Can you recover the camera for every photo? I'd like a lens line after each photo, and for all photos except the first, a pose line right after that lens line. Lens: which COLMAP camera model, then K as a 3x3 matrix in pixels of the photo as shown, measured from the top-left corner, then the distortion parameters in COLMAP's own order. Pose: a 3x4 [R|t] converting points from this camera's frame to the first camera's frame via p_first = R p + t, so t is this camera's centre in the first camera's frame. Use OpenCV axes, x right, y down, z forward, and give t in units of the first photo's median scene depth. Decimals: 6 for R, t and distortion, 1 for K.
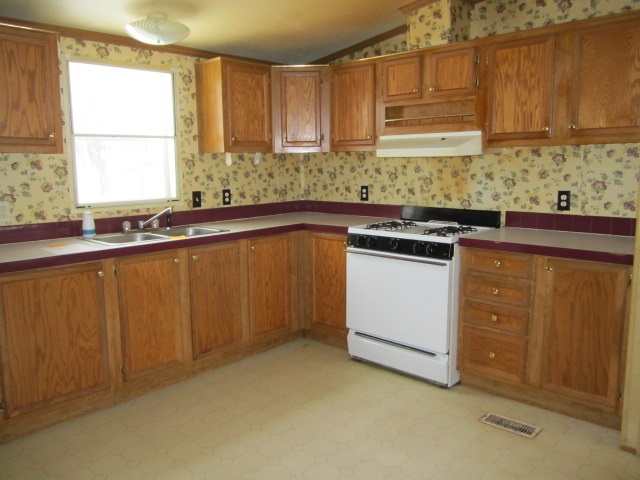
lens RADIAL K [[545.2, 0, 322.4], [0, 545.2, 240.4], [0, 0, 1]] dist [-0.005437, 0.004542]
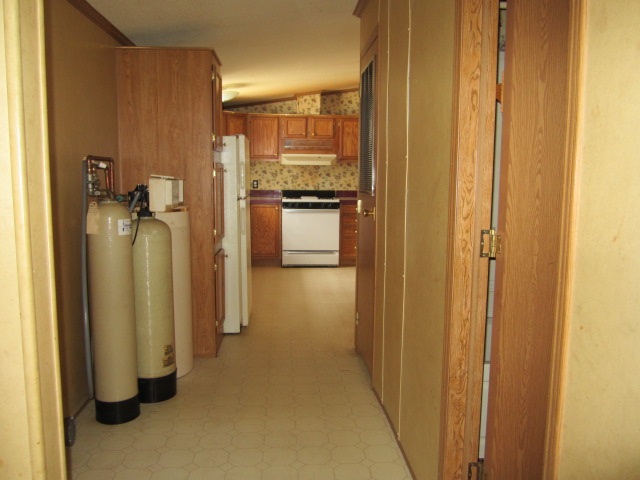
lens RADIAL K [[545.2, 0, 319.9], [0, 545.2, 239.3], [0, 0, 1]] dist [-0.005437, 0.004542]
pose [[0.689499, -0.072545, 0.720645, -1.235386], [0.086331, 0.996110, 0.017676, 0.092870], [-0.719123, 0.050027, 0.693079, -0.451713]]
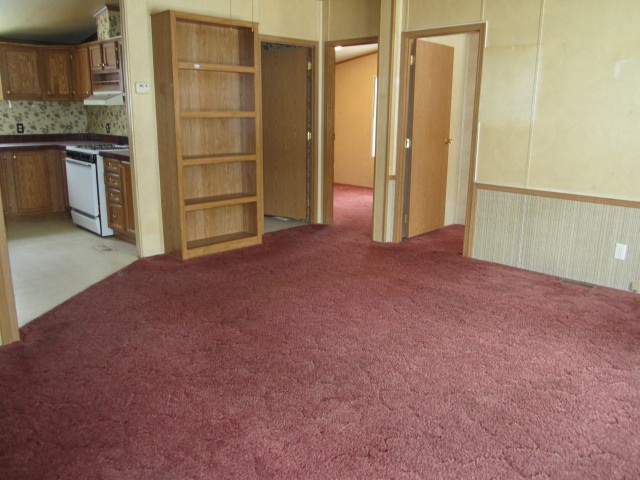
lens RADIAL K [[545.2, 0, 318.9], [0, 545.2, 238.9], [0, 0, 1]] dist [-0.005437, 0.004542]
pose [[0.997652, 0.039163, -0.056184, 0.891335], [-0.034114, 0.995520, 0.088183, 0.081499], [0.059386, -0.086059, 0.994519, -0.637225]]
